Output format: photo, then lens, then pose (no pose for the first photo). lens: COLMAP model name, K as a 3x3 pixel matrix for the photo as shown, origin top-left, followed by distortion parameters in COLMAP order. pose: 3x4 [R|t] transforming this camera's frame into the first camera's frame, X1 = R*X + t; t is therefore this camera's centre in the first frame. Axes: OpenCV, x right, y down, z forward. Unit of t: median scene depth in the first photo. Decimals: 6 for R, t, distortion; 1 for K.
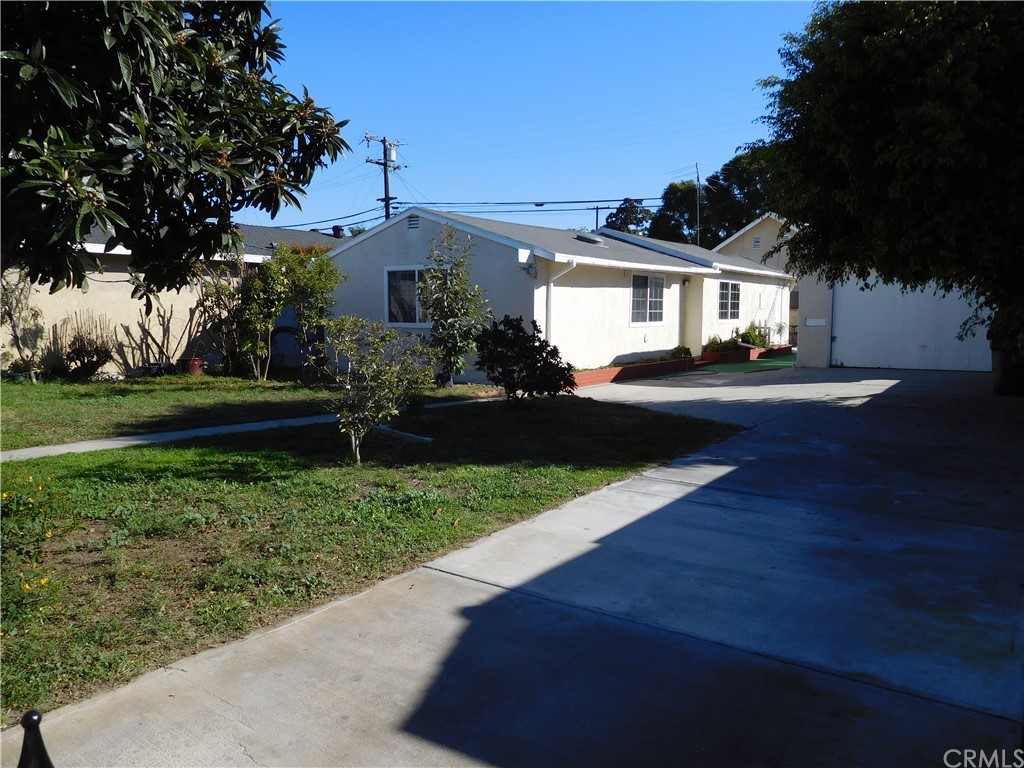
lens RADIAL K [[771.1, 0, 512.2], [0, 771.1, 384.5], [0, 0, 1]] dist [-0.009827, 0.007172]
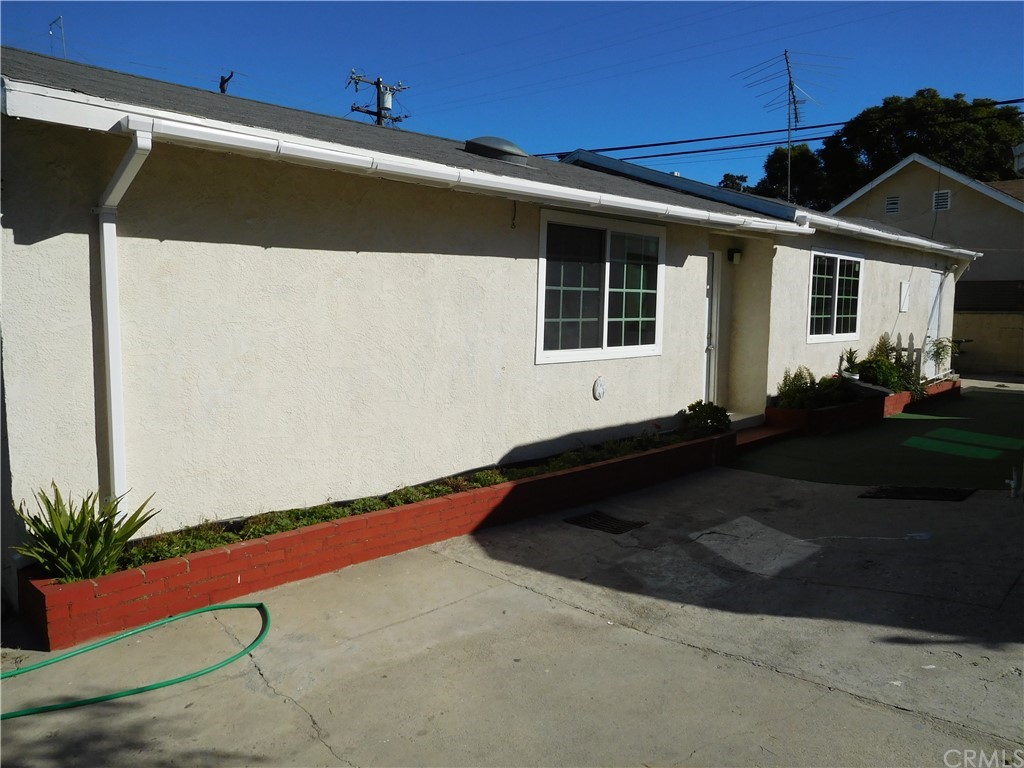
lens RADIAL K [[771.1, 0, 512.1], [0, 771.1, 381.1], [0, 0, 1]] dist [-0.009827, 0.007172]
pose [[0.989745, 0.023968, -0.140819, 0.180435], [-0.023427, 0.999710, 0.005502, -0.063743], [0.140910, -0.002147, 0.990020, 0.591332]]
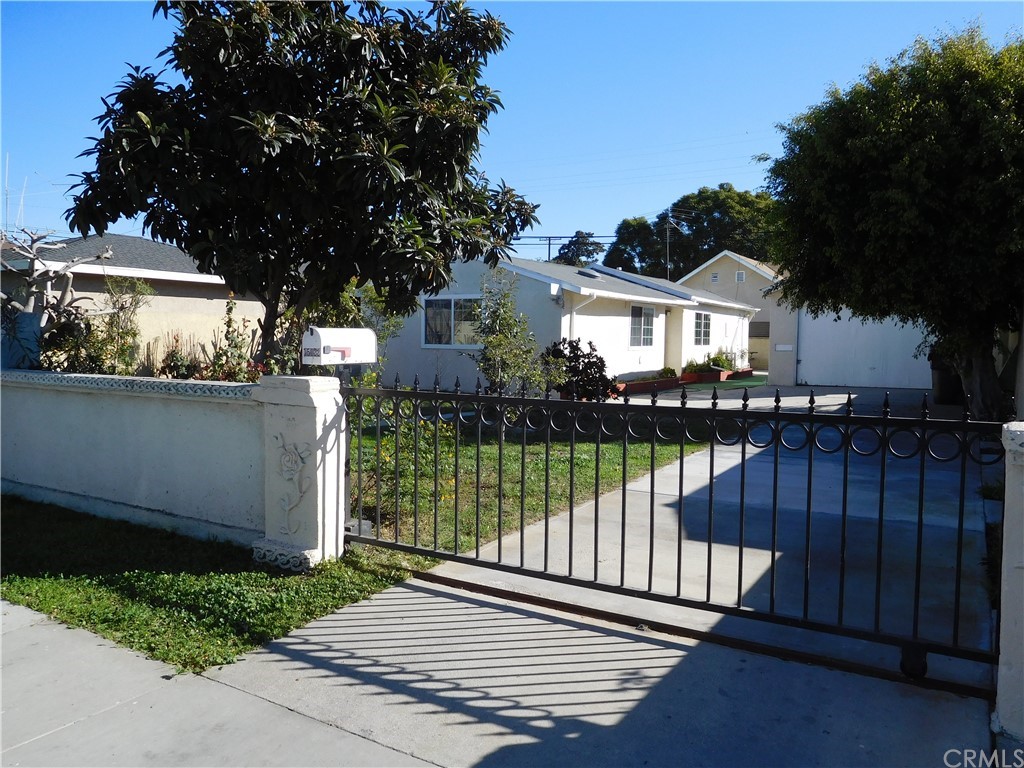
lens RADIAL K [[771.1, 0, 514.5], [0, 771.1, 382.9], [0, 0, 1]] dist [-0.009827, 0.007172]
pose [[0.996577, 0.006042, 0.082449, -0.108549], [-0.002962, 0.999295, -0.037421, 0.017637], [-0.082617, 0.037048, 0.995892, -0.136556]]
